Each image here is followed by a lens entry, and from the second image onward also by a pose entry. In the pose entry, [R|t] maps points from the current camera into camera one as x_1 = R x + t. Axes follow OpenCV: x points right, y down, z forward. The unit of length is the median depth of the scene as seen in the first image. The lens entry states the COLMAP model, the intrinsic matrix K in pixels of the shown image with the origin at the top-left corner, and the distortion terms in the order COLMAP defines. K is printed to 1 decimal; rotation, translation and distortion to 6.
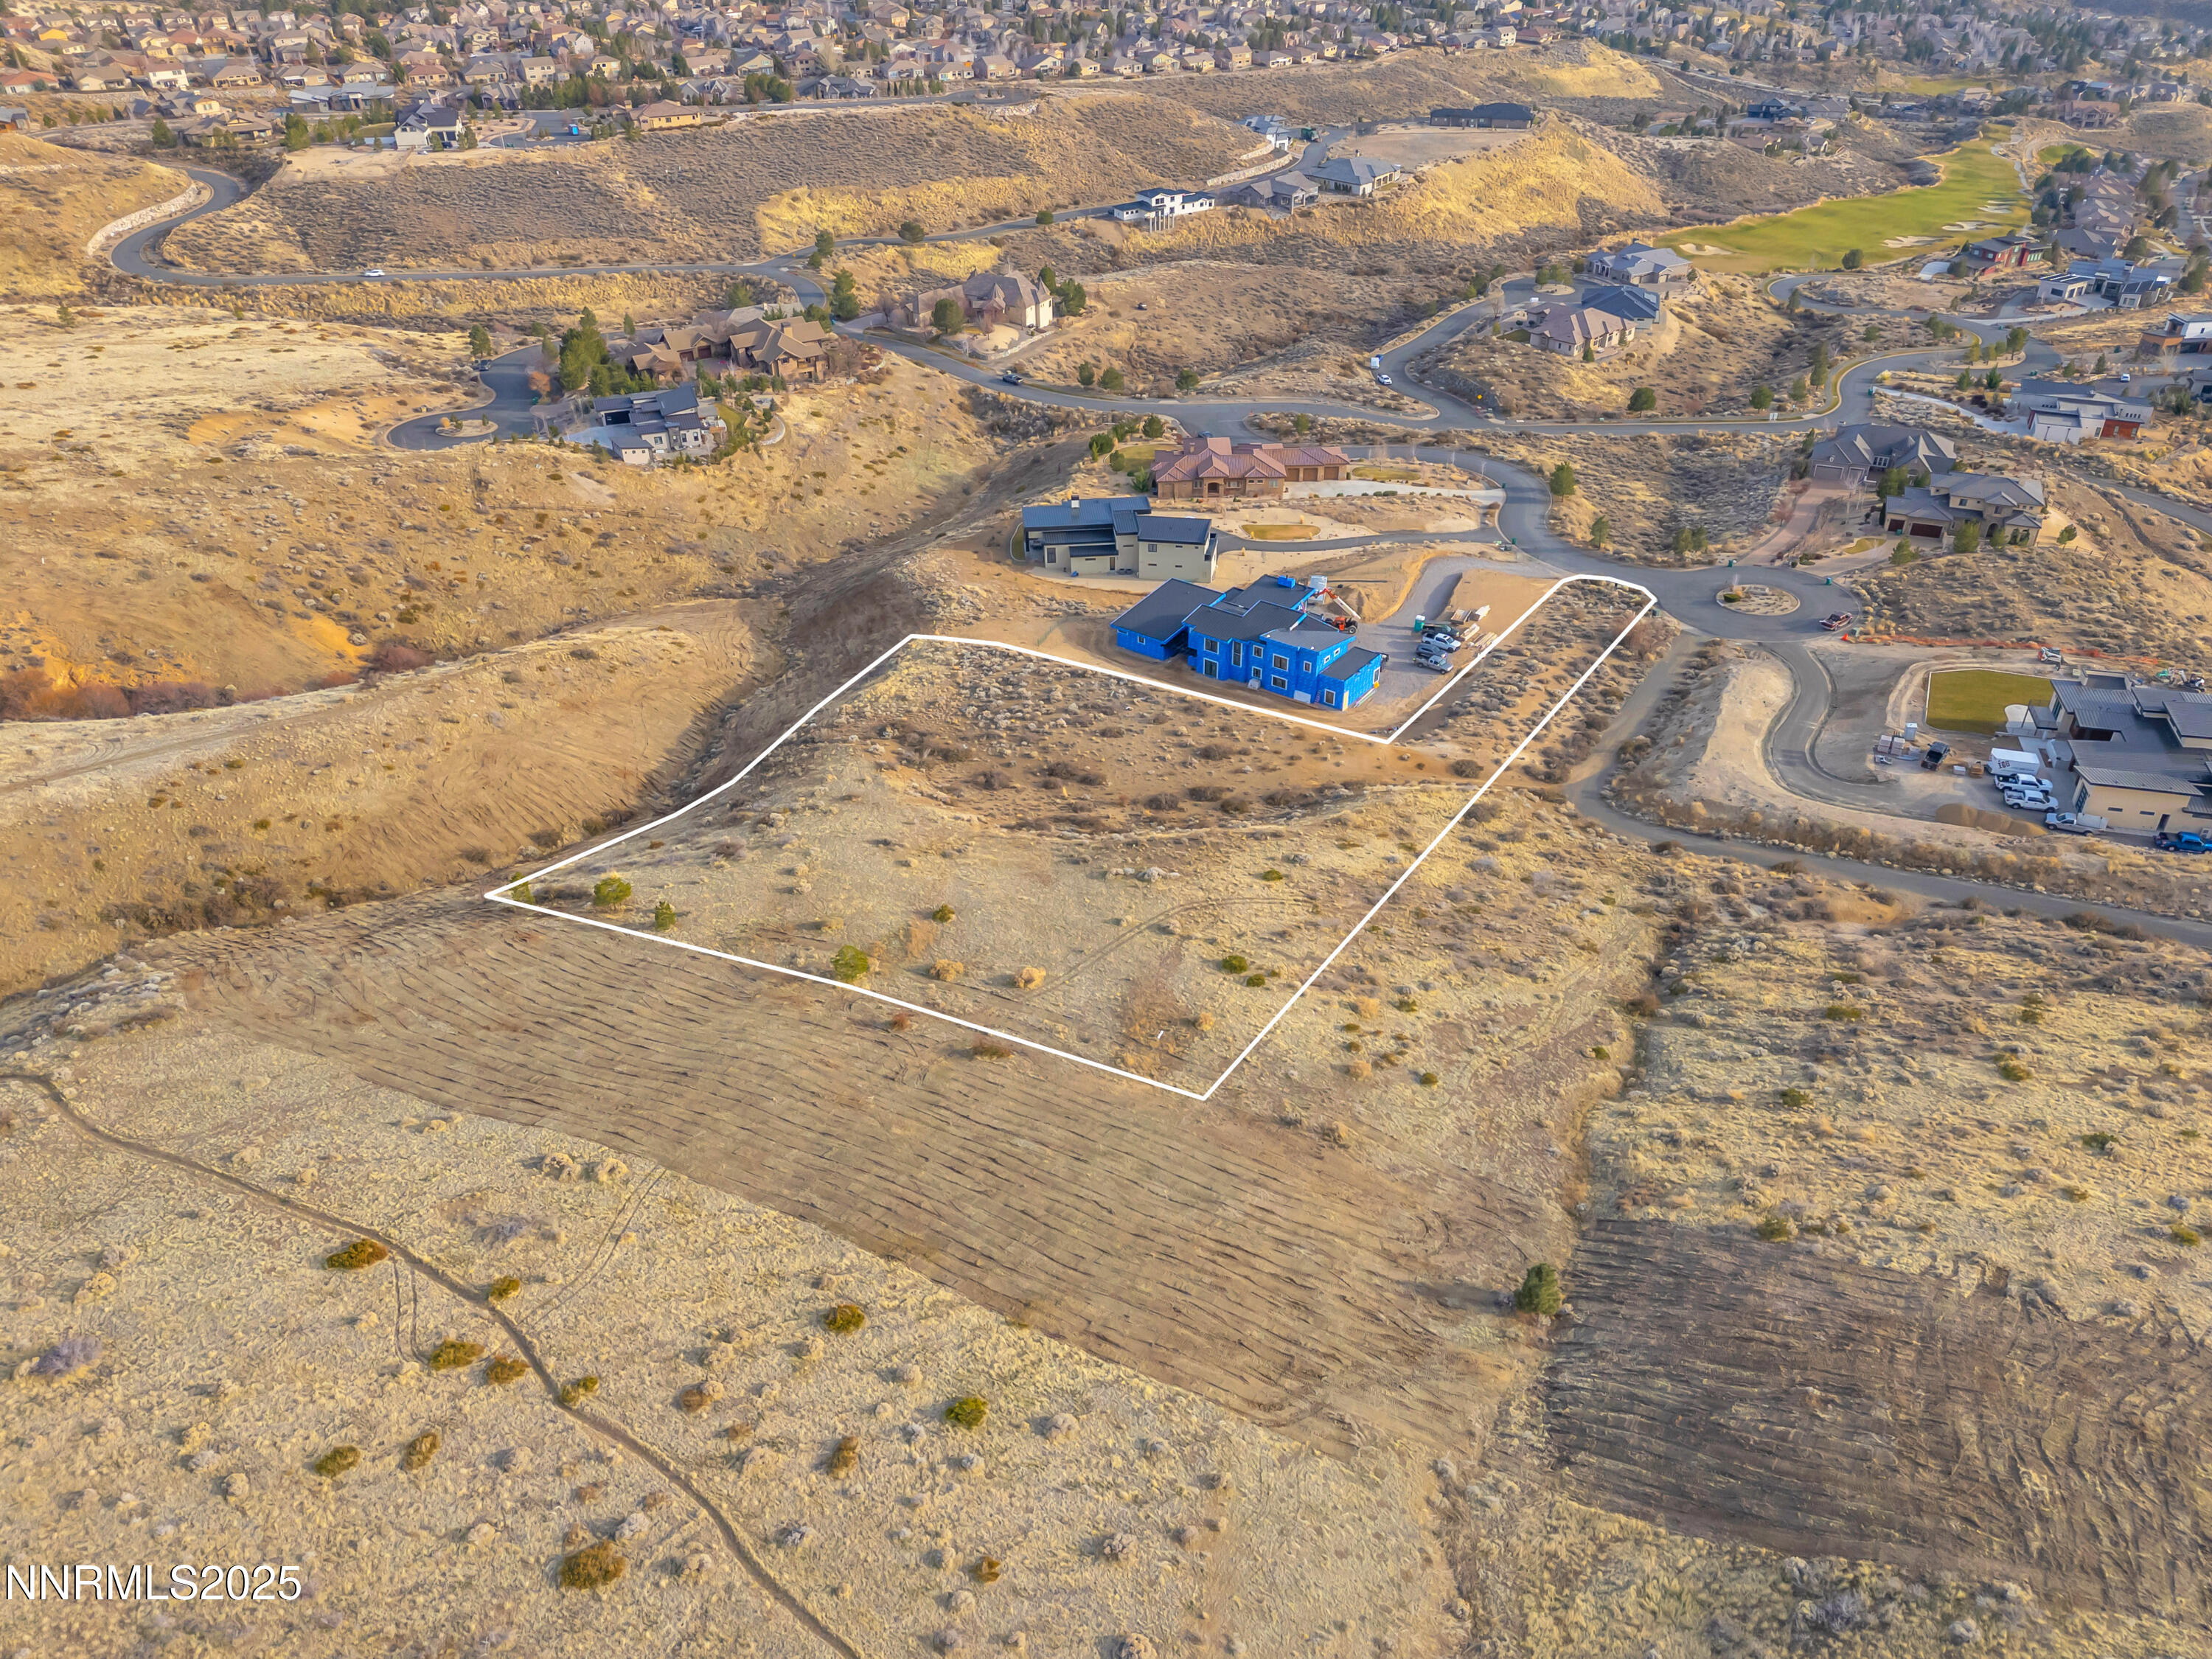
lens RADIAL K [[1633.1, 0, 1106.0], [0, 1633.1, 829.5], [0, 0, 1]] dist [0.085681, -0.083772]
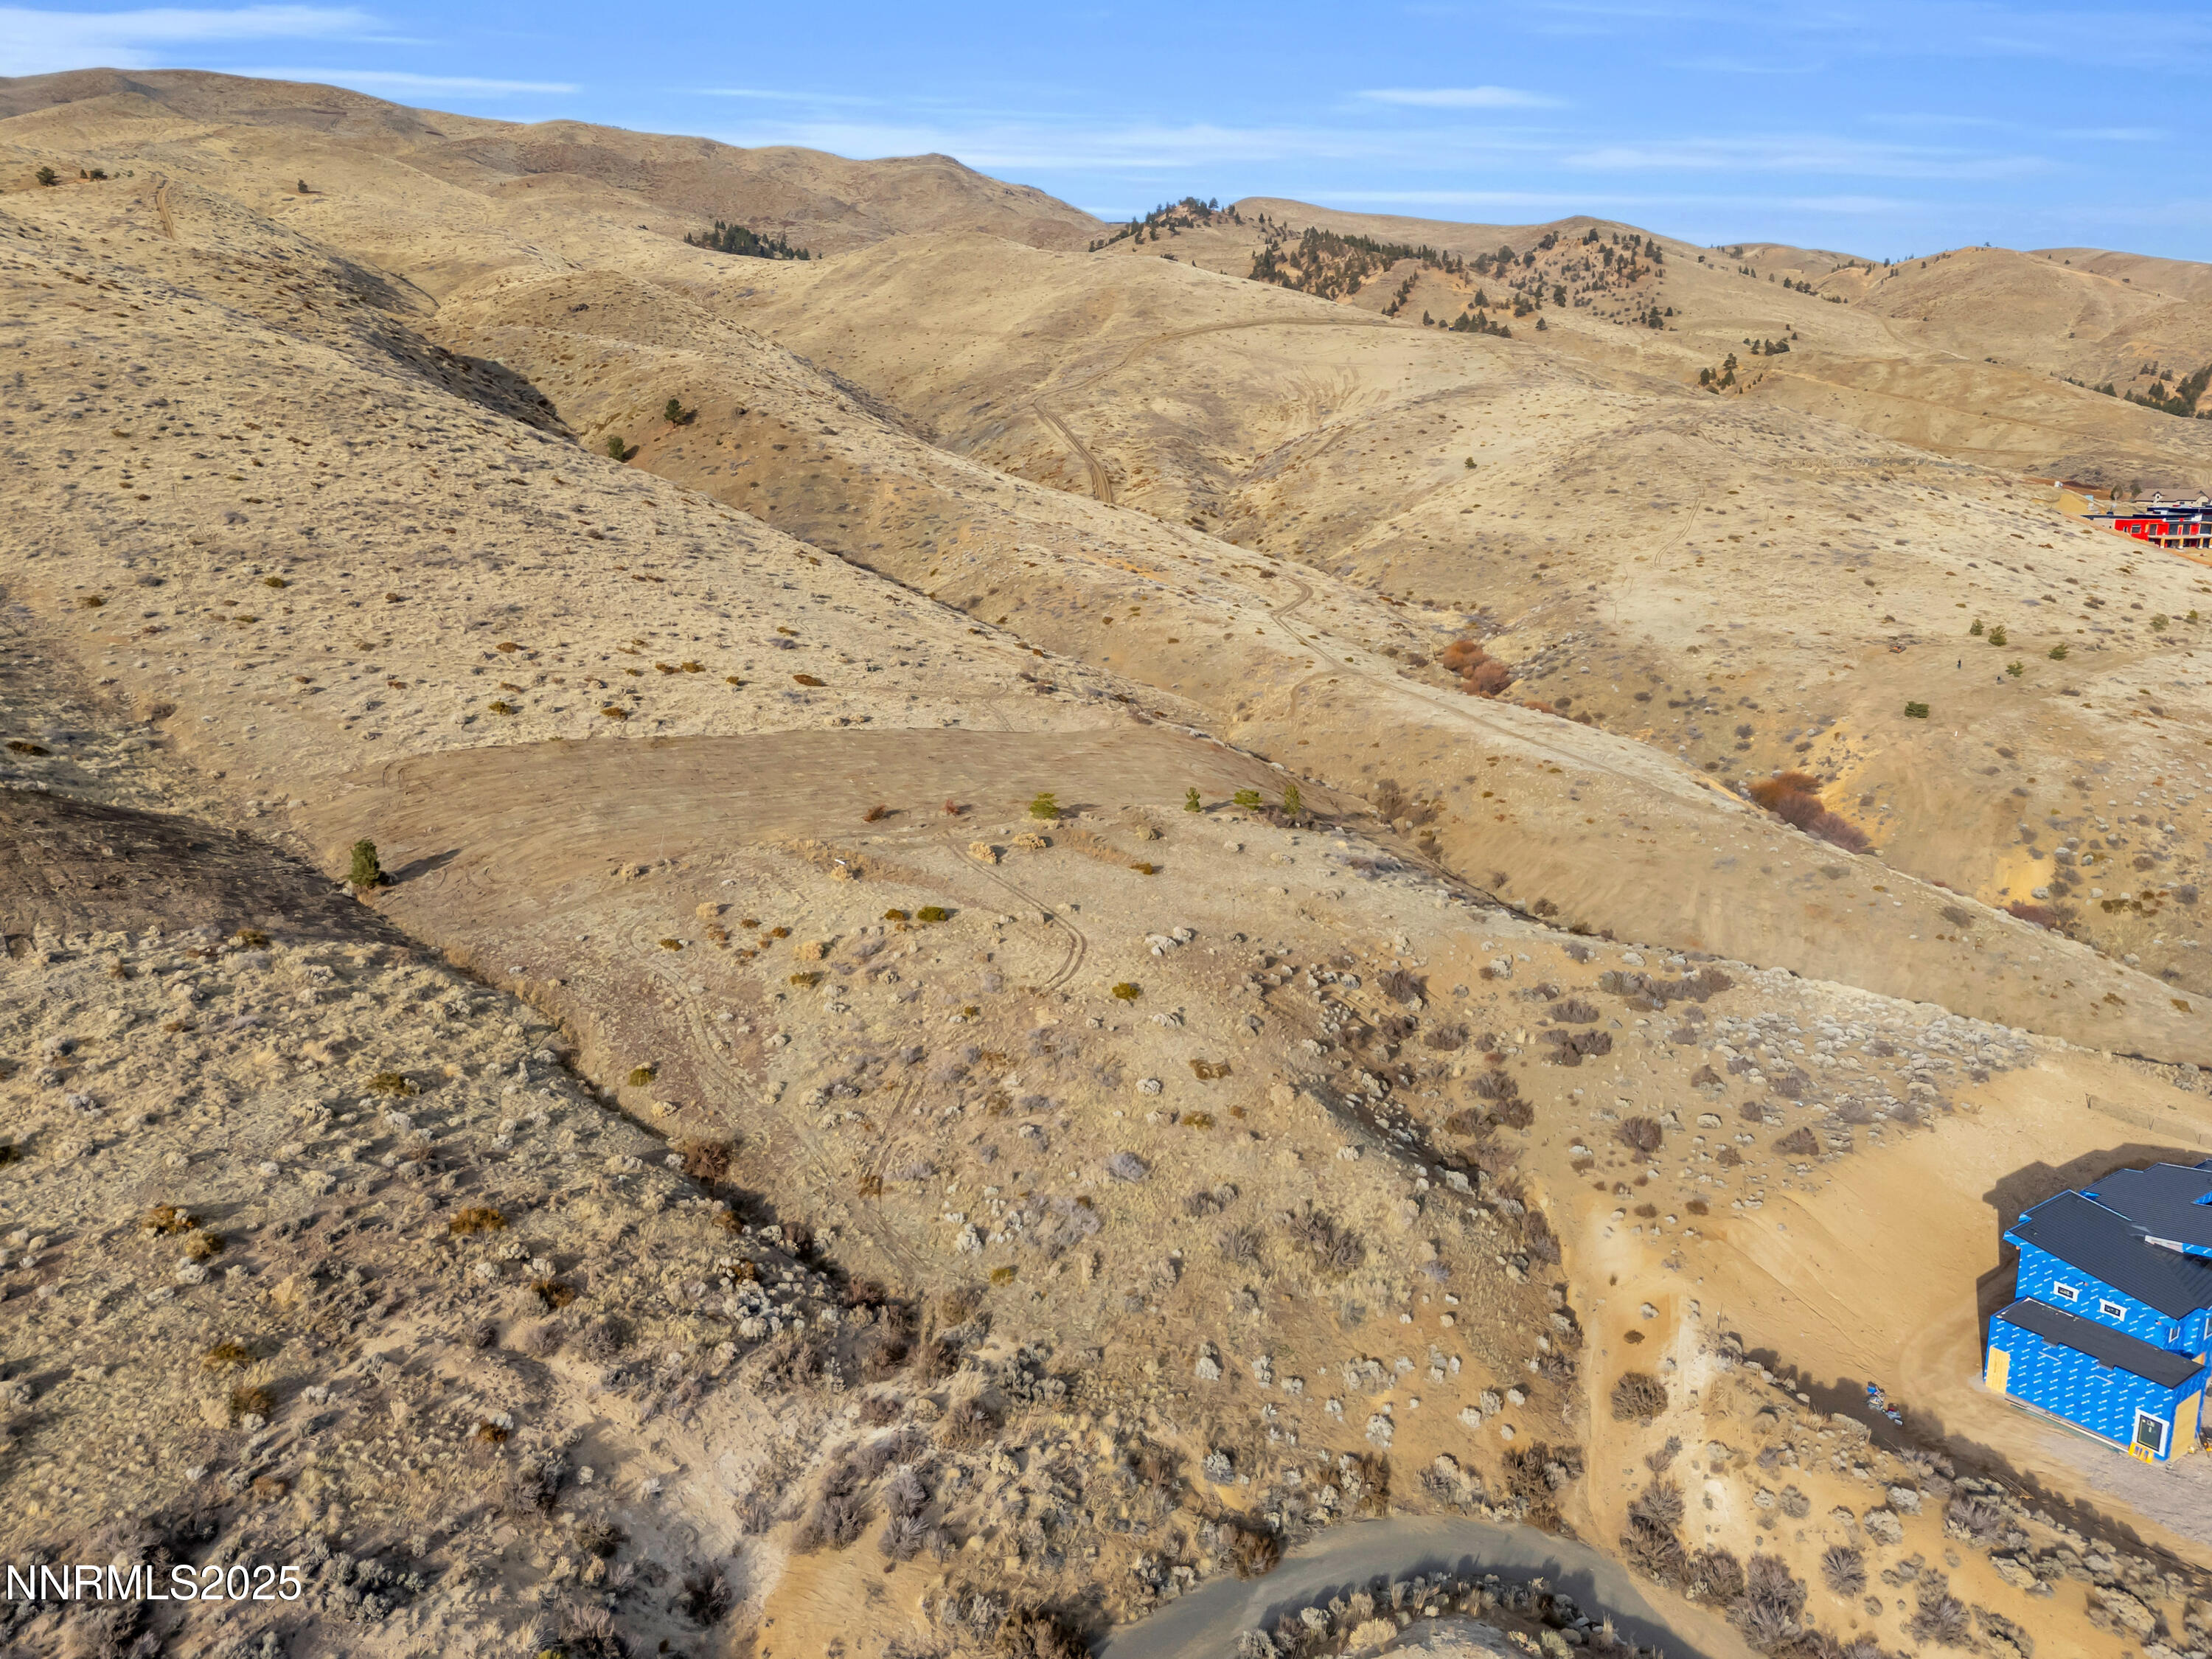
lens RADIAL K [[1631.6, 0, 1106.0], [0, 1631.6, 829.5], [0, 0, 1]] dist [0.113416, -0.136592]
pose [[-0.307901, 0.215417, -0.926711, 0.354128], [-0.517009, 0.779785, 0.353040, -0.131559], [0.798686, 0.587819, -0.128724, 0.457937]]
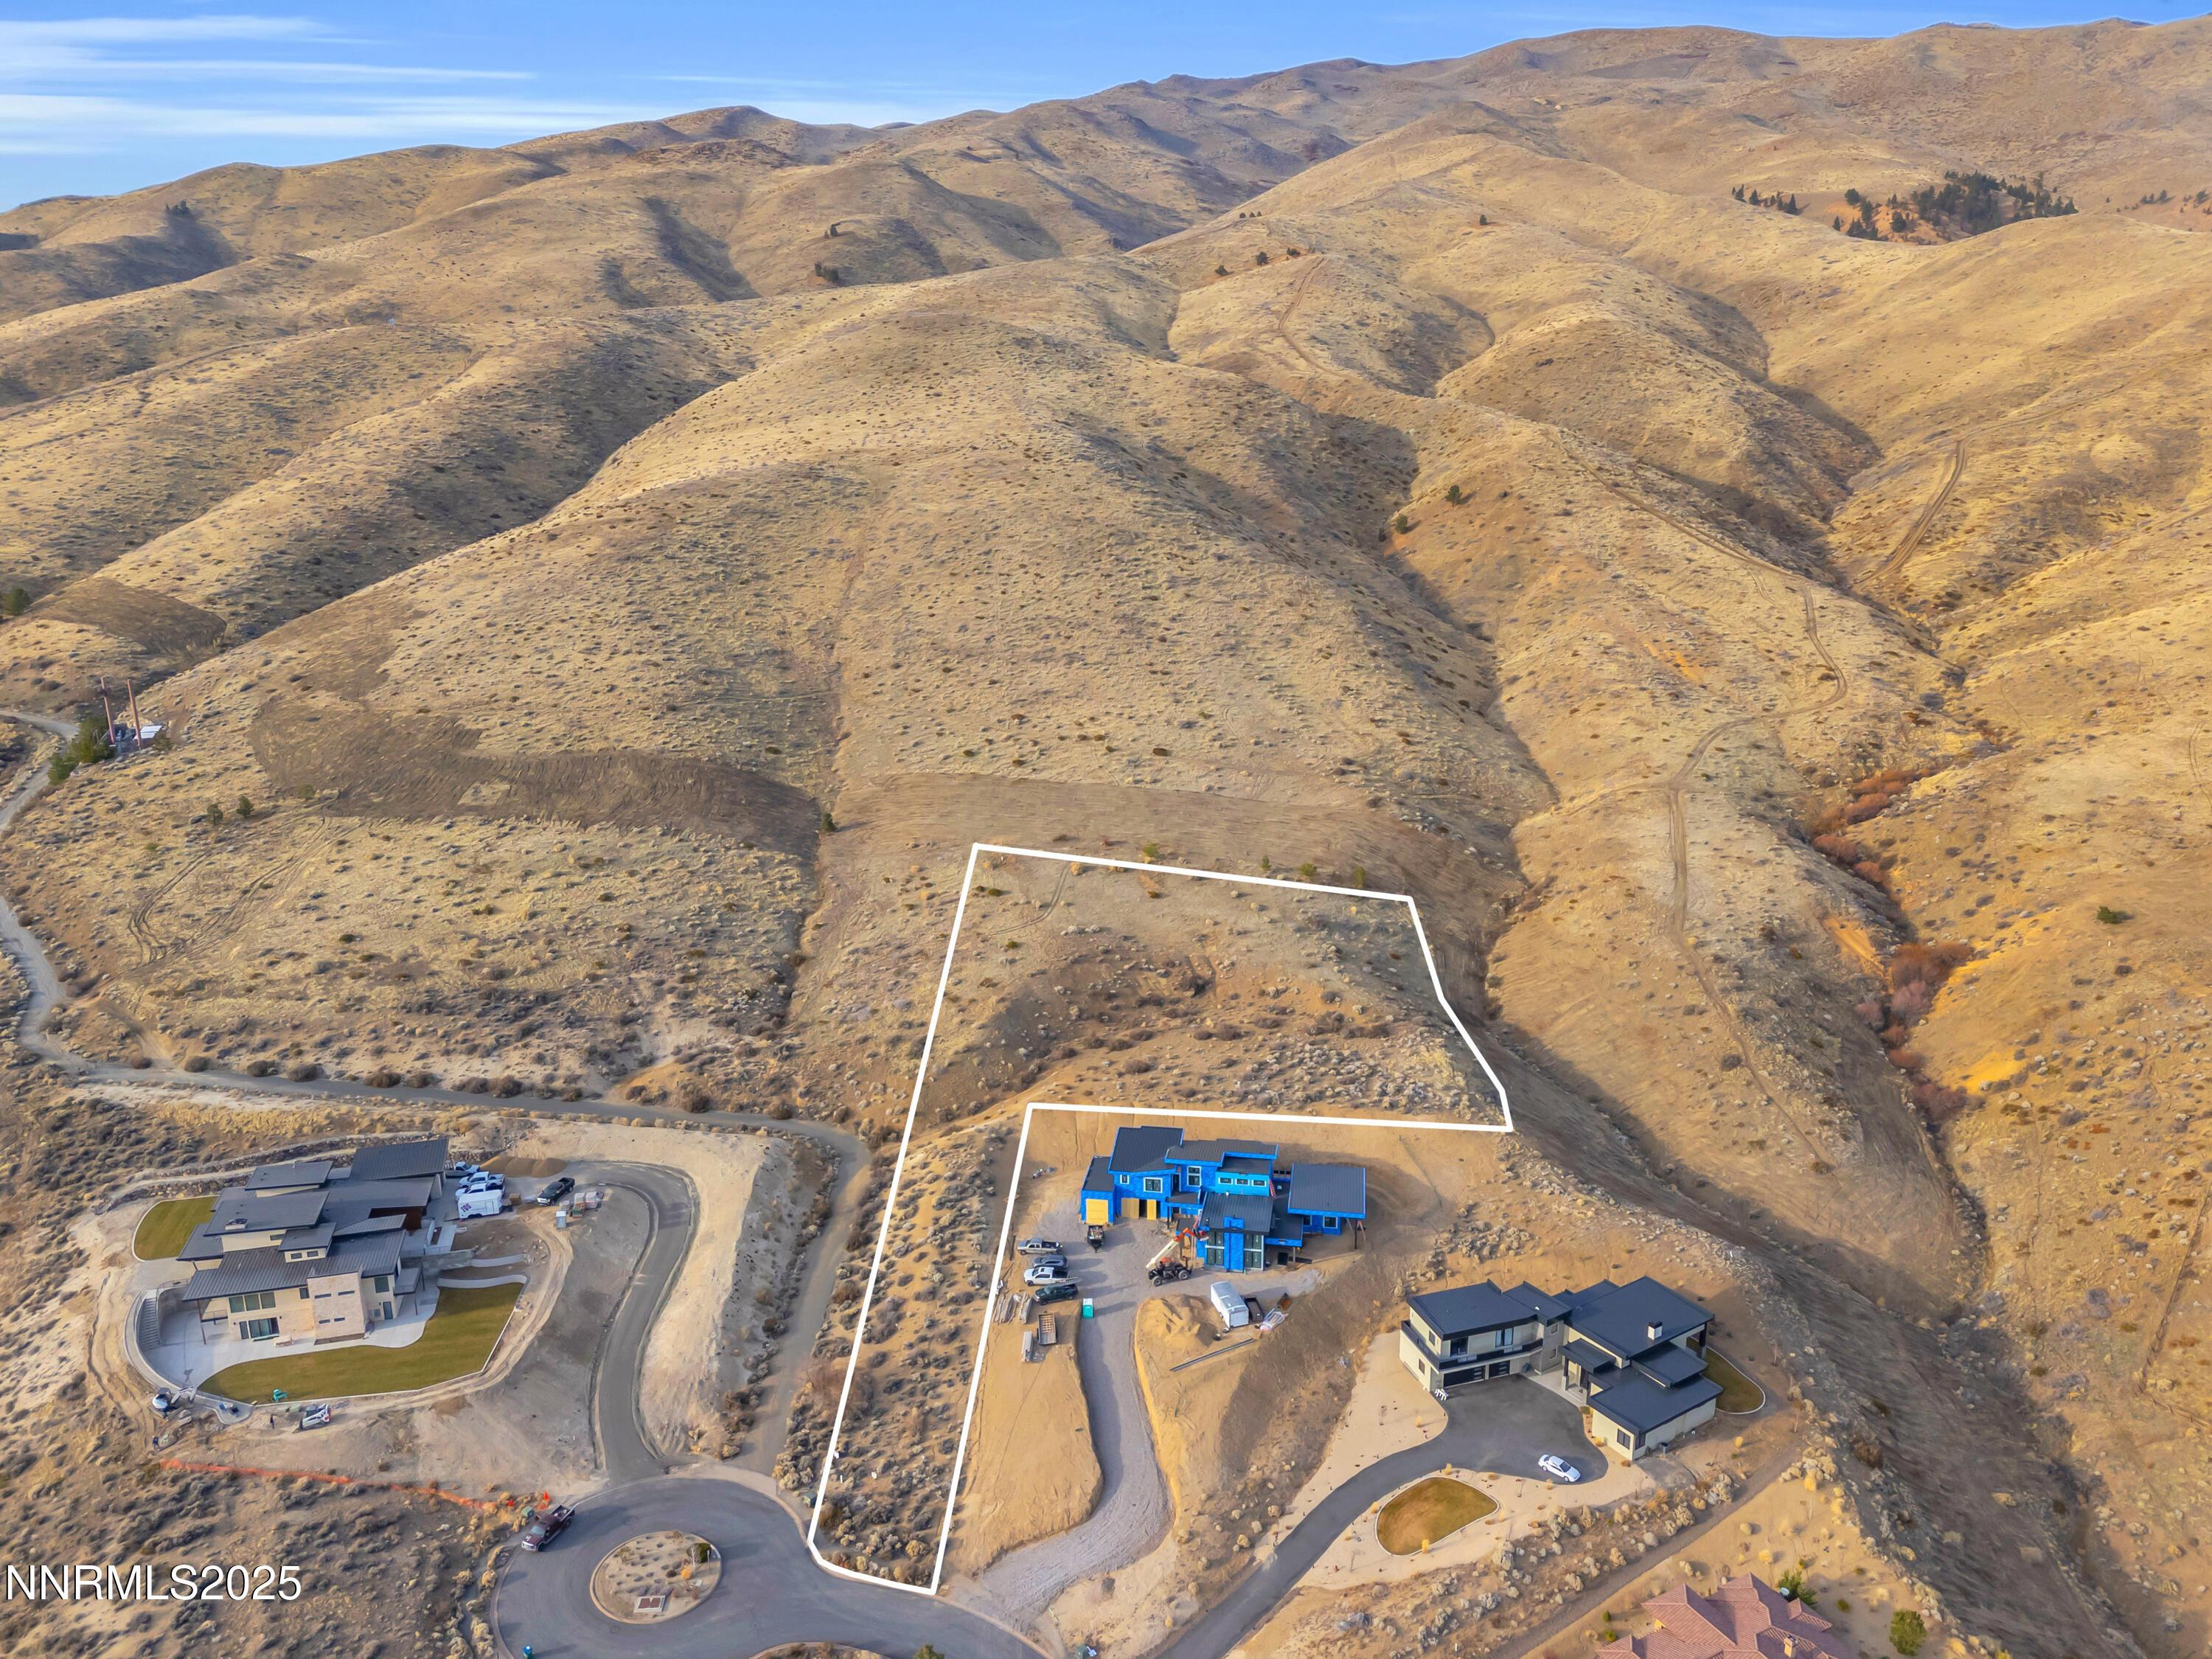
lens RADIAL K [[1633.1, 0, 1106.0], [0, 1633.1, 829.5], [0, 0, 1]] dist [0.085681, -0.083772]
pose [[-0.883757, 0.138986, -0.446829, 0.330552], [-0.246718, 0.672983, 0.697298, -0.549039], [0.397623, 0.726483, -0.560463, 0.830781]]
